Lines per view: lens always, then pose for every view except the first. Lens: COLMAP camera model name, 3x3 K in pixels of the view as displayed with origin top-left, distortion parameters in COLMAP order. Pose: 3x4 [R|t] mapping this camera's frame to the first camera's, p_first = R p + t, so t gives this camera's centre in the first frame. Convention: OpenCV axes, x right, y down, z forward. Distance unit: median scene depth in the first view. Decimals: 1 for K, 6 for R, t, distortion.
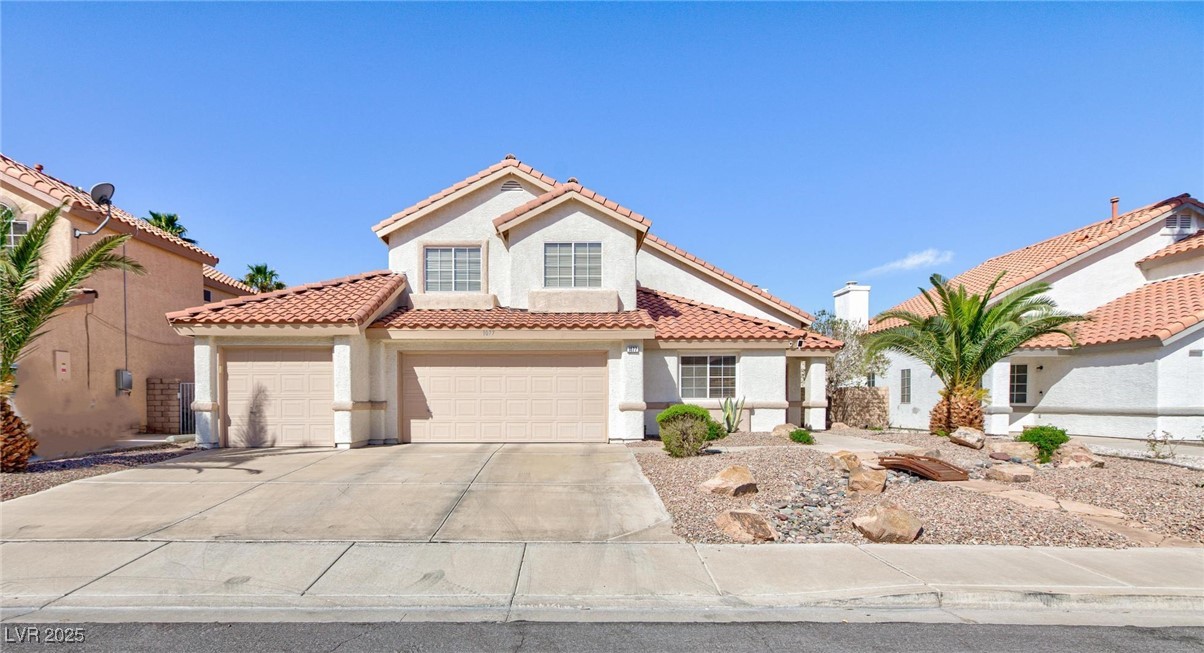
lens RADIAL K [[562.8, 0, 598.3], [0, 562.8, 412.6], [0, 0, 1]] dist [-0.002038, 0.000747]
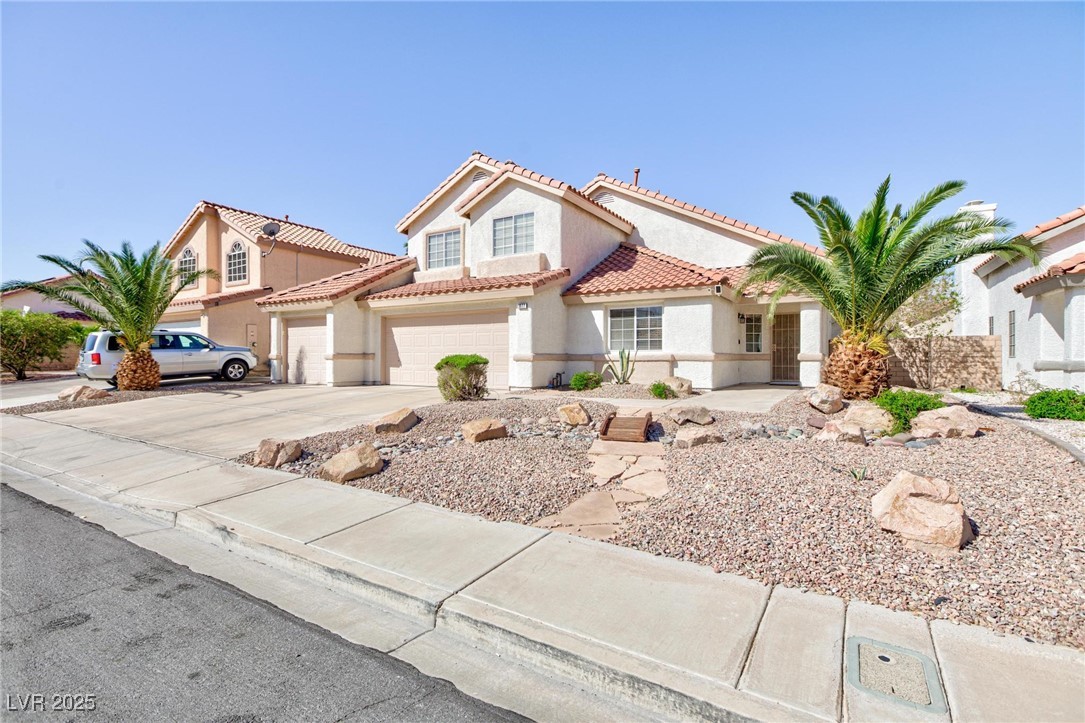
lens RADIAL K [[500.9, 0, 540.8], [0, 500.9, 356.0], [0, 0, 1]] dist [0.000775, -0.000096]
pose [[0.844270, 0.001251, -0.535916, 0.551649], [-0.012981, 0.999752, -0.018117, 0.002707], [0.535760, 0.022252, 0.844077, 0.173369]]
